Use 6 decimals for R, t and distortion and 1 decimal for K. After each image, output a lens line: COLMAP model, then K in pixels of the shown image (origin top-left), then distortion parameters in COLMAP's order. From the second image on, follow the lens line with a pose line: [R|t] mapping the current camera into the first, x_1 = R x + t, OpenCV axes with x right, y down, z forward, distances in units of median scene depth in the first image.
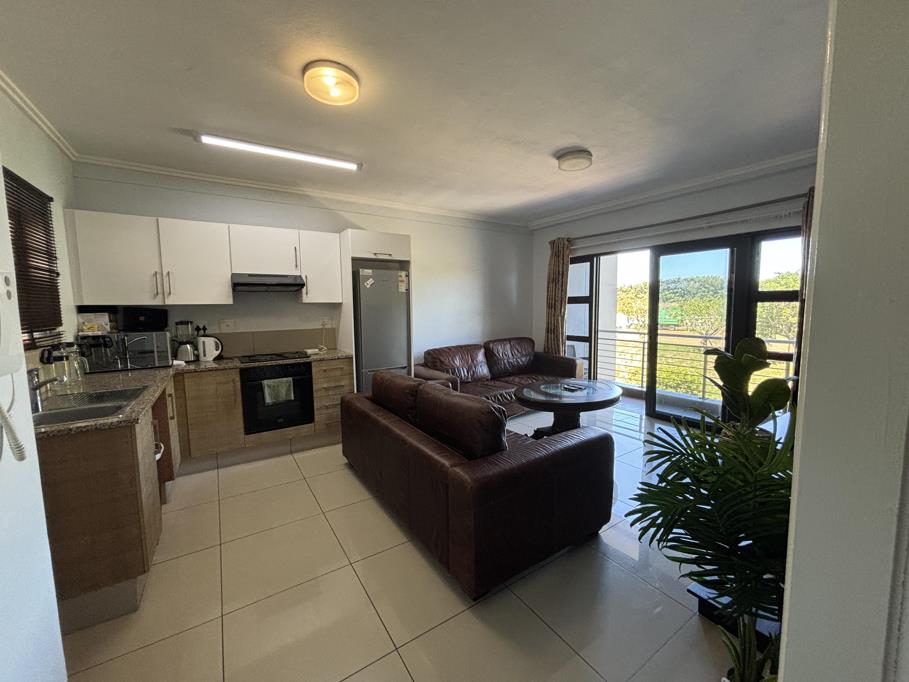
lens RADIAL K [[367.7, 0, 454.2], [0, 367.7, 339.3], [0, 0, 1]] dist [0.000451, -0.000565]
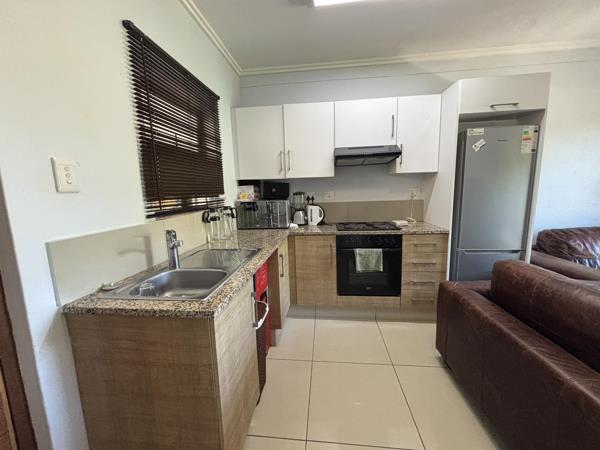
lens RADIAL K [[242.7, 0, 298.4], [0, 242.7, 224.6], [0, 0, 1]] dist [0.000451, -0.000565]
pose [[0.772578, 0.078110, -0.630096, -0.178038], [-0.039199, 0.996379, 0.075453, -0.001416], [0.633708, -0.033594, 0.772842, 0.304591]]
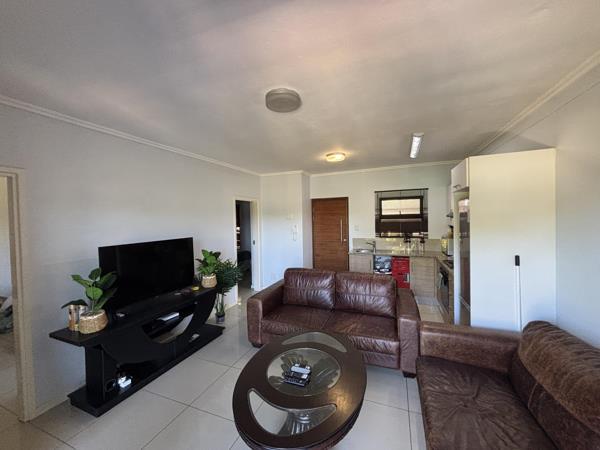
lens RADIAL K [[242.7, 0, 299.3], [0, 242.7, 223.8], [0, 0, 1]] dist [0.000451, -0.000565]
pose [[-0.817341, 0.041693, -0.574644, 0.531946], [-0.027230, 0.993469, 0.110810, -0.179836], [0.575511, 0.106217, -0.810867, 1.240684]]
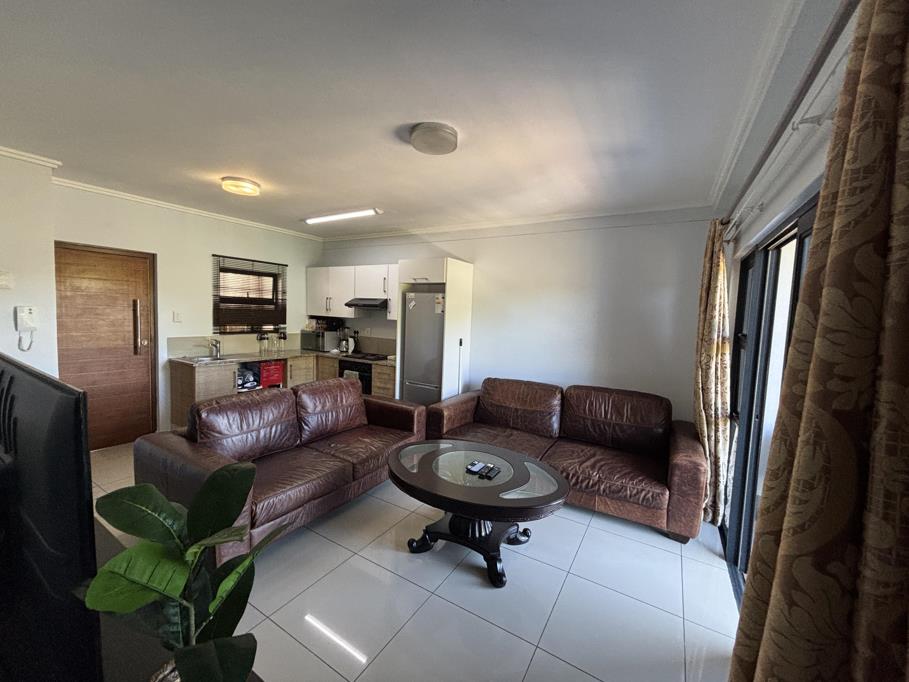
lens RADIAL K [[367.7, 0, 451.0], [0, 367.7, 344.3], [0, 0, 1]] dist [0.000451, -0.000565]
pose [[0.428852, 0.109400, -0.896726, 0.806895], [-0.131749, 0.989601, 0.057722, -0.108423], [0.893716, 0.093388, 0.438805, 0.592201]]
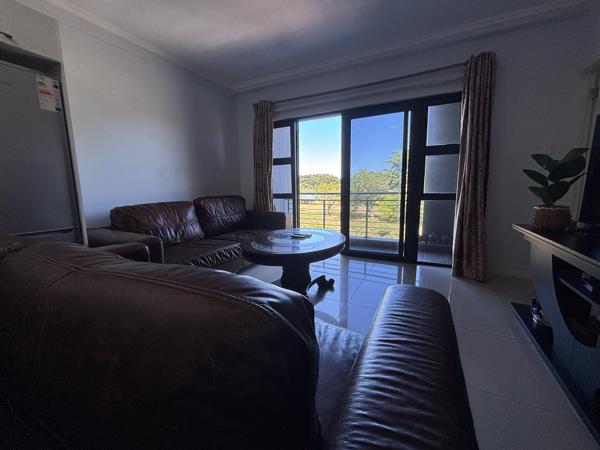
lens RADIAL K [[242.7, 0, 296.6], [0, 242.7, 226.1], [0, 0, 1]] dist [0.000451, -0.000565]
pose [[0.882412, -0.070120, 0.465224, 0.027095], [0.049070, 0.997155, 0.057219, 0.066199], [-0.467912, -0.027662, 0.883342, 0.426817]]
